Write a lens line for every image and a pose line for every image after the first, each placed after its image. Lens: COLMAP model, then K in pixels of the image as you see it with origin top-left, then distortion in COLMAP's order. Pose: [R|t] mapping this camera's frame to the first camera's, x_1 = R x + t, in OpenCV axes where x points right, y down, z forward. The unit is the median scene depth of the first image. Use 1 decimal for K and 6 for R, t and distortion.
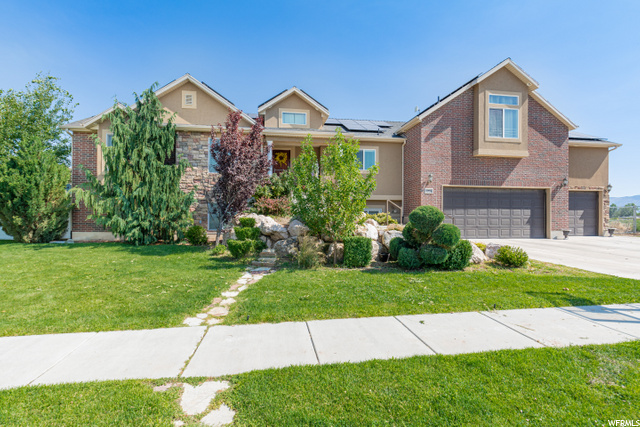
lens RADIAL K [[298.1, 0, 320.0], [0, 298.1, 213.5], [0, 0, 1]] dist [-0.000979, -0.000189]
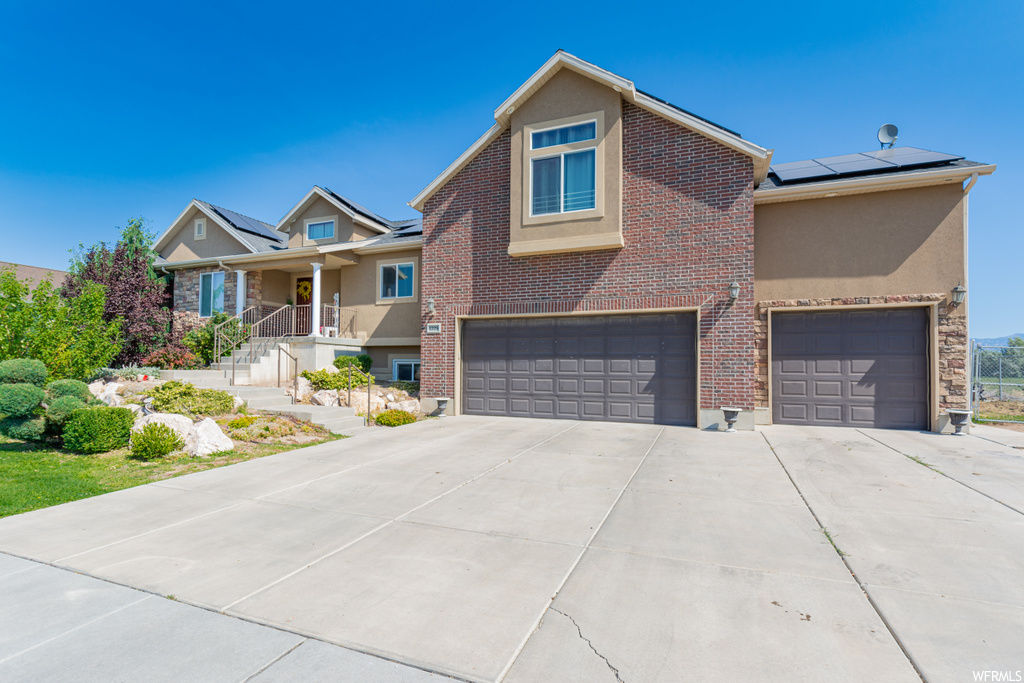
lens RADIAL K [[491.9, 0, 510.7], [0, 491.9, 352.1], [0, 0, 1]] dist [0.000845, 0.000005]
pose [[0.855779, -0.013053, -0.517176, 0.908723], [0.002409, 0.999771, -0.021247, -0.009172], [0.517336, 0.016937, 0.855615, 0.257093]]
